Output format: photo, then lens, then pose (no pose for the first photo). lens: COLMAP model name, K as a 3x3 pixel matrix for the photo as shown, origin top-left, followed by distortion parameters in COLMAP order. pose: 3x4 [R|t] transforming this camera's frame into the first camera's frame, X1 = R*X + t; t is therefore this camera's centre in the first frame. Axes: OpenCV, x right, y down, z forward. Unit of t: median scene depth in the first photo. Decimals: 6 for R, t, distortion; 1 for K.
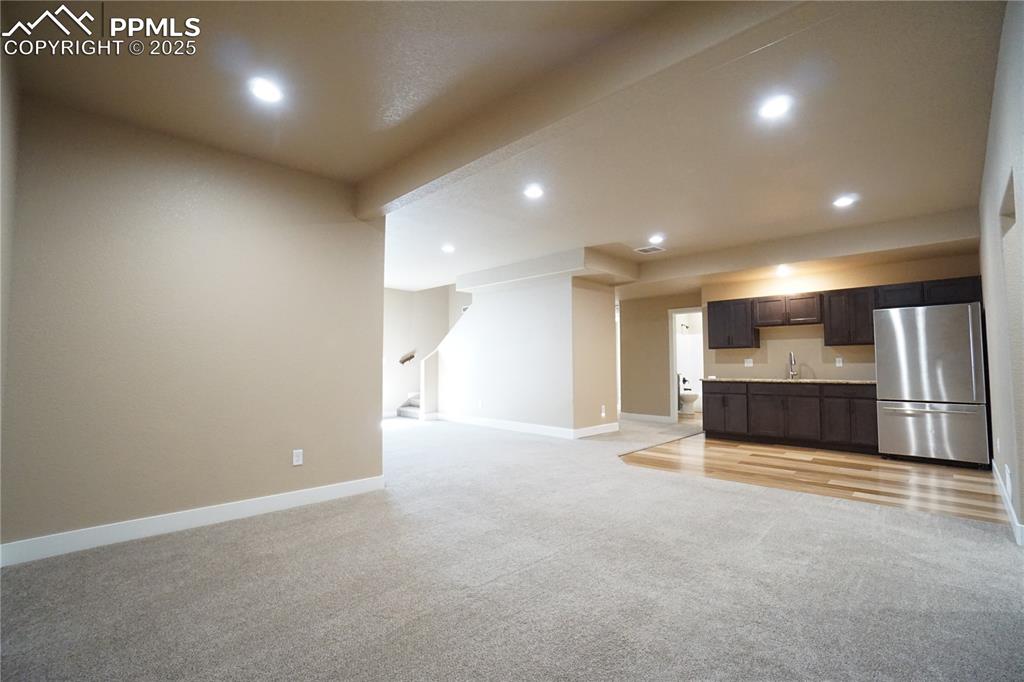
lens RADIAL K [[454.5, 0, 508.6], [0, 454.5, 338.3], [0, 0, 1]] dist [-0.050786, 0.019354]
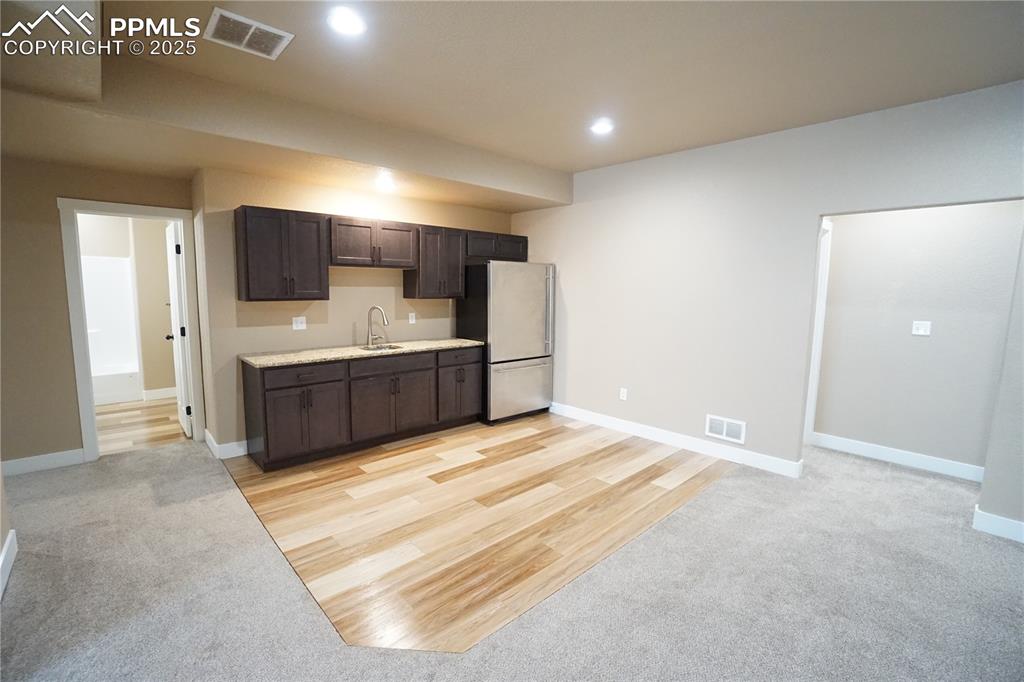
lens RADIAL K [[454.5, 0, 508.6], [0, 454.5, 338.3], [0, 0, 1]] dist [-0.050786, 0.019354]
pose [[0.046069, -0.107637, 0.993122, -0.047520], [-0.066758, 0.991624, 0.110572, -0.010740], [-0.996705, -0.071392, 0.038498, 0.751596]]
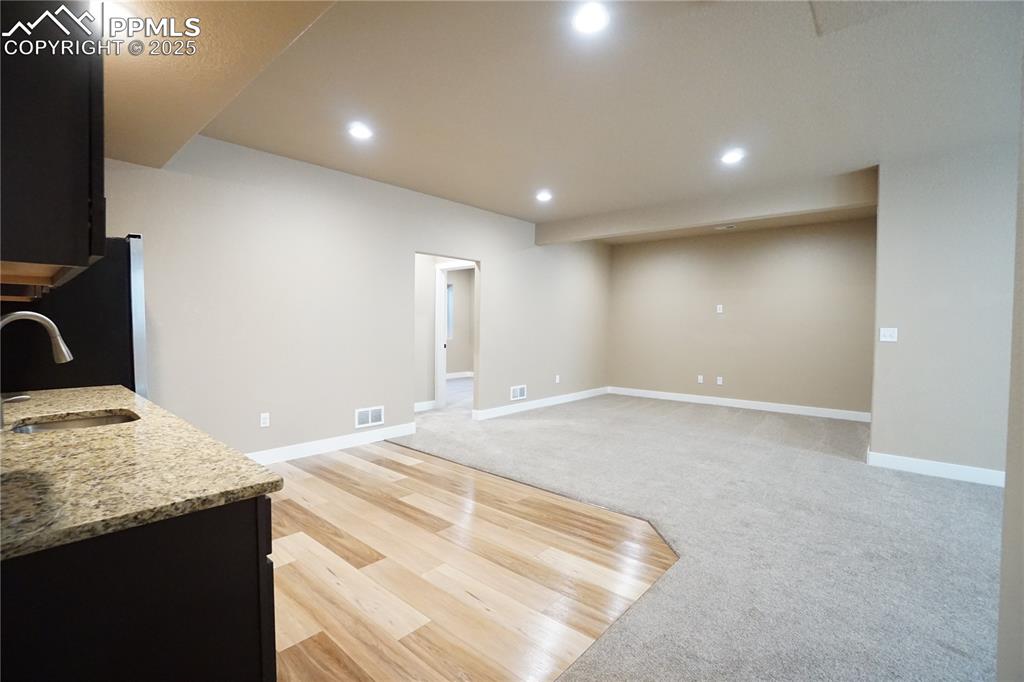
lens RADIAL K [[454.5, 0, 508.6], [0, 454.5, 338.3], [0, 0, 1]] dist [-0.050786, 0.019354]
pose [[-0.998408, -0.000647, -0.056402, 0.370587], [0.001009, 0.999569, -0.029334, 0.052061], [0.056397, -0.029344, -0.997977, 1.215576]]
